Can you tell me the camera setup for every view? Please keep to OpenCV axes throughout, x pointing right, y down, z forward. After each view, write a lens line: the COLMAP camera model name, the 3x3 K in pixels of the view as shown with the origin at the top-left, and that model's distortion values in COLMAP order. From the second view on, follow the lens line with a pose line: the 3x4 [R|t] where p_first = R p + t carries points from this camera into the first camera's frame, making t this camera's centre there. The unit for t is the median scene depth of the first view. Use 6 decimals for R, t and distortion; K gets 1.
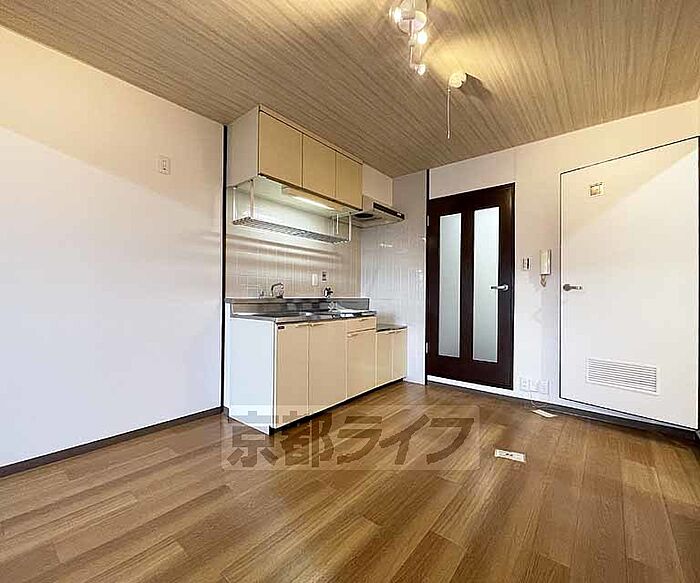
lens RADIAL K [[311.1, 0, 361.8], [0, 311.1, 294.5], [0, 0, 1]] dist [0.001200, 0.000128]
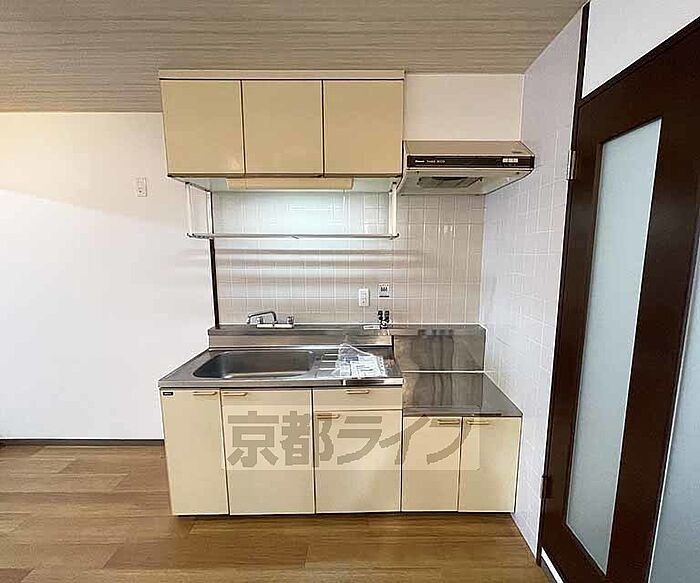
lens RADIAL K [[311.1, 0, 361.8], [0, 311.1, 294.5], [0, 0, 1]] dist [0.001200, 0.000128]
pose [[0.621077, 0.100958, -0.777220, 0.400847], [-0.000121, 0.991681, 0.128719, -0.154327], [0.783750, -0.079850, 0.615922, 0.662987]]
